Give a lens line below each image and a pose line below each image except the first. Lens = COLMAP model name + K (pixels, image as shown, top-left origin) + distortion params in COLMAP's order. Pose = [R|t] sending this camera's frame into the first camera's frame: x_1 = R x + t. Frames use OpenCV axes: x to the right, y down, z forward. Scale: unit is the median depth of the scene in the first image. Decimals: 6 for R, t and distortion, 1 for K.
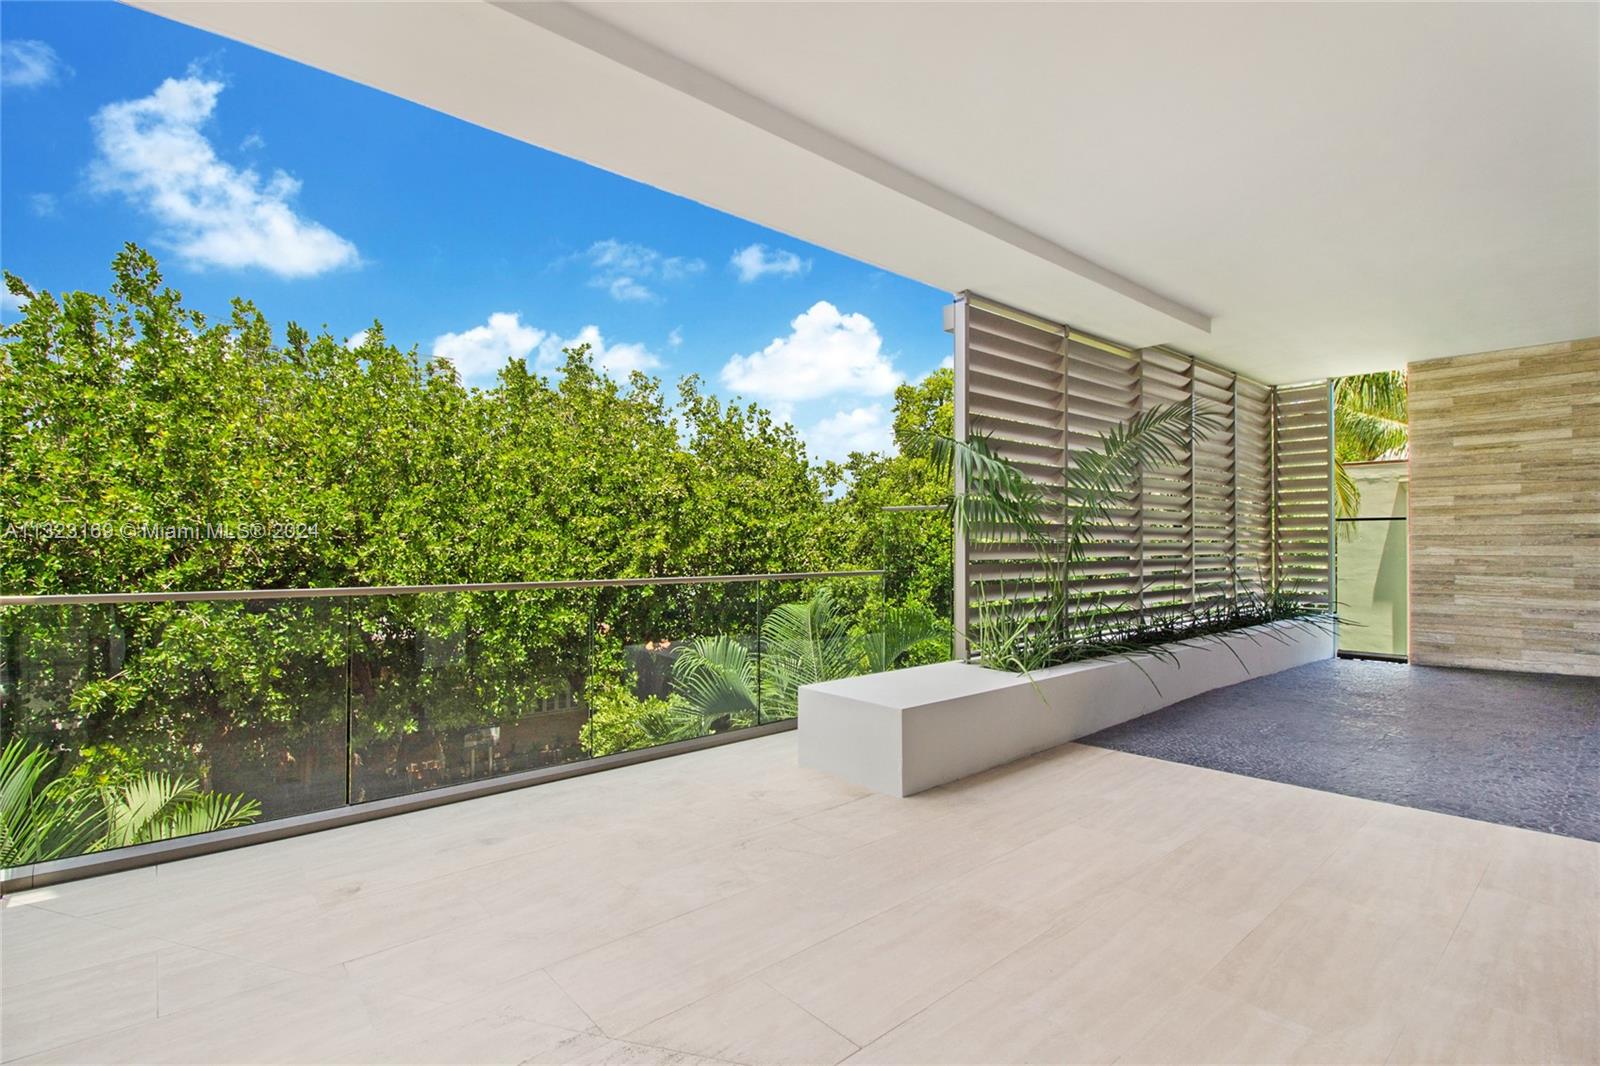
lens RADIAL K [[749.3, 0, 800.0], [0, 749.3, 533.0], [0, 0, 1]] dist [0.001658, -0.012016]
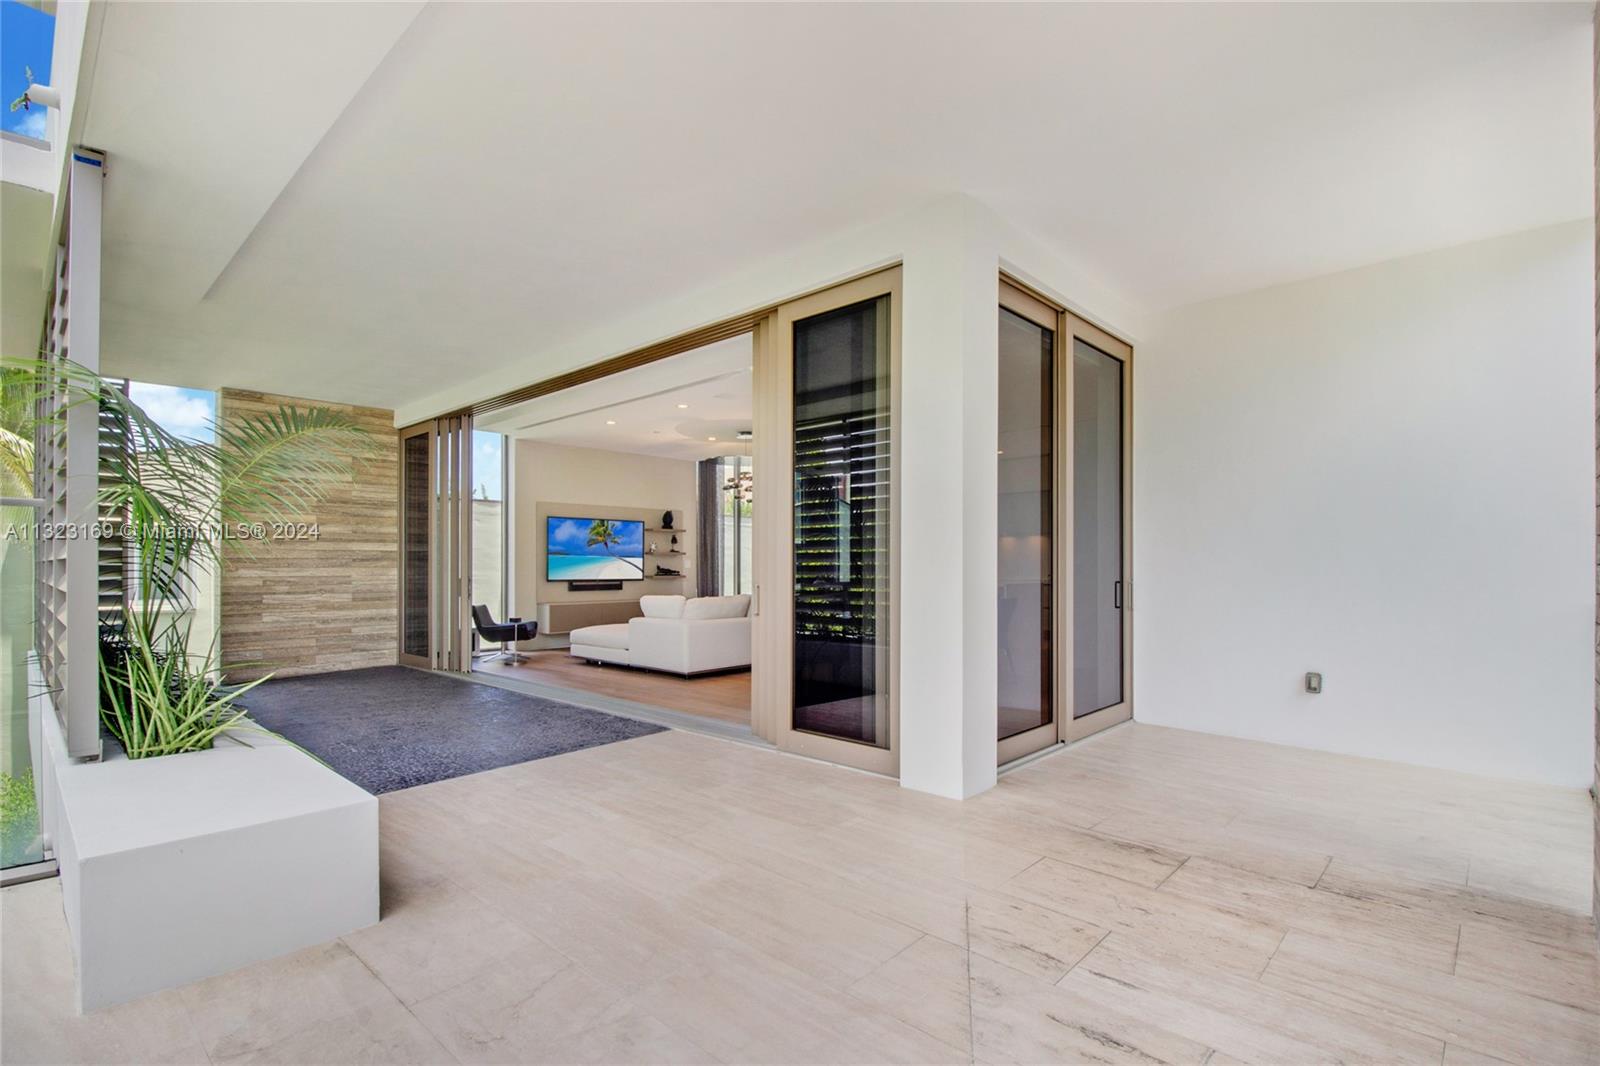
lens RADIAL K [[767.1, 0, 808.1], [0, 767.1, 562.6], [0, 0, 1]] dist [0.001312, -0.012340]
pose [[-0.116933, 0.003261, 0.993134, -0.349412], [-0.010969, 0.999929, -0.004575, 0.006272], [-0.993079, -0.011429, -0.116889, 0.378139]]
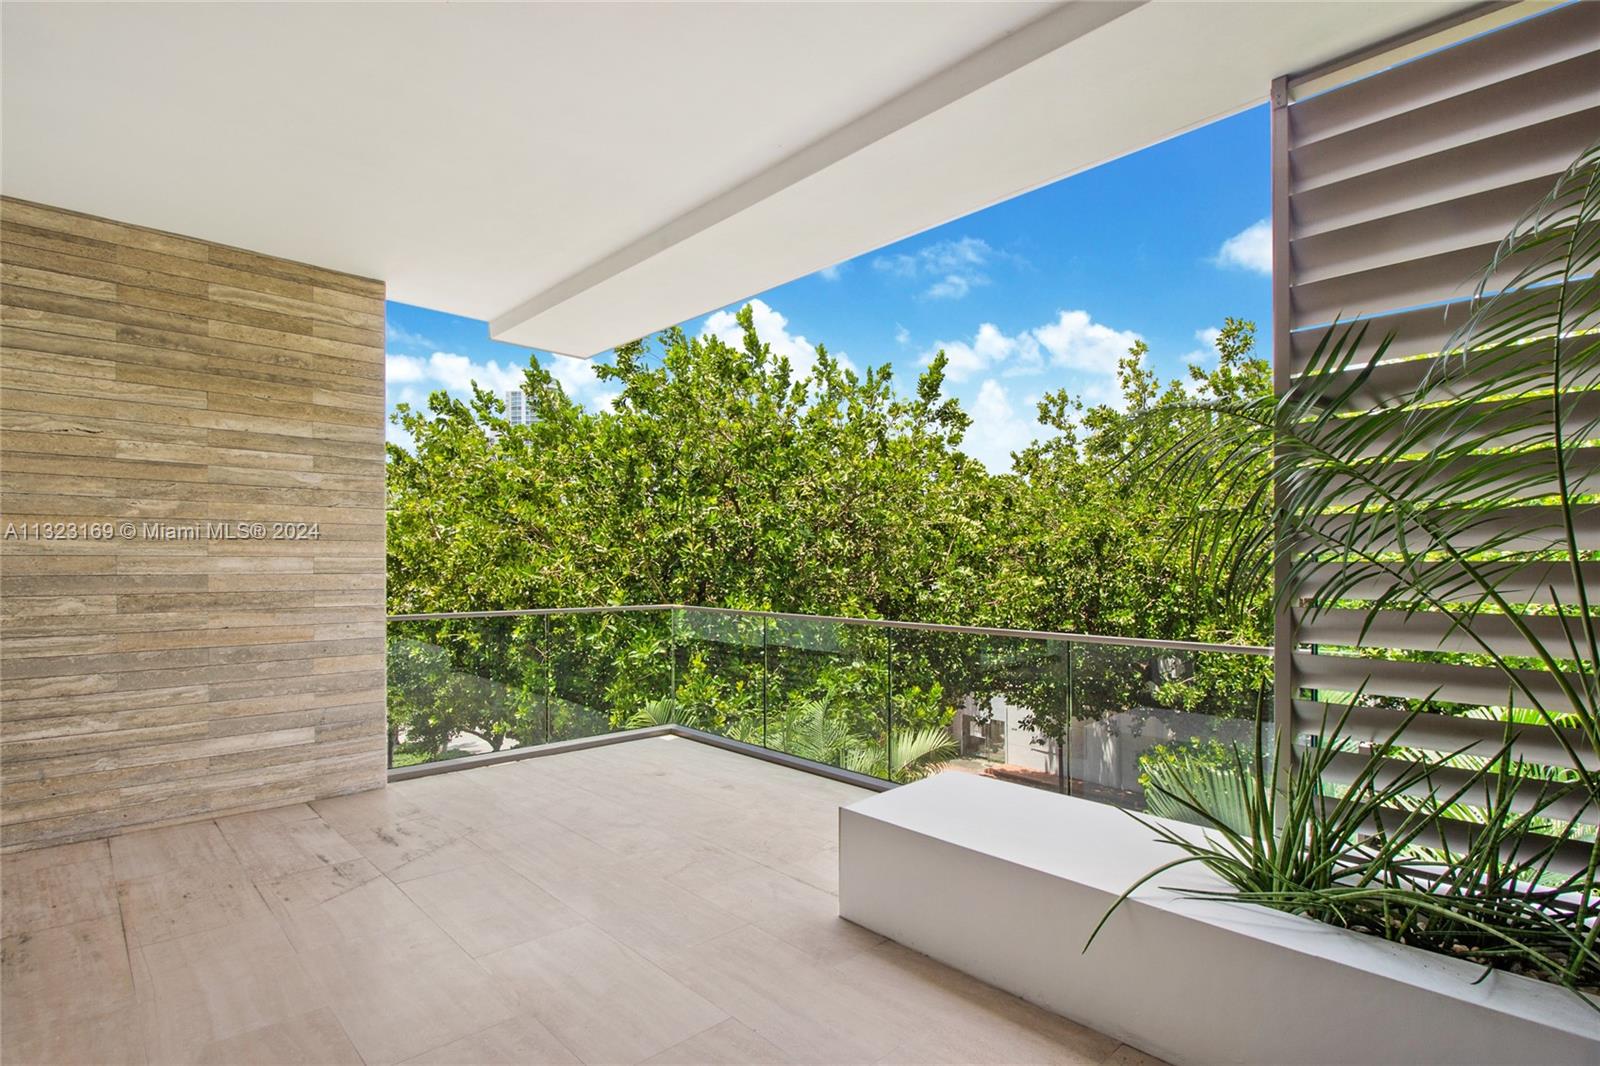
lens RADIAL K [[767.1, 0, 808.1], [0, 767.1, 562.6], [0, 0, 1]] dist [0.001312, -0.012340]
pose [[0.061721, -0.002673, -0.998090, 0.527233], [0.011142, 0.999936, -0.001989, -0.013137], [0.998031, -0.010998, 0.061747, 0.508369]]
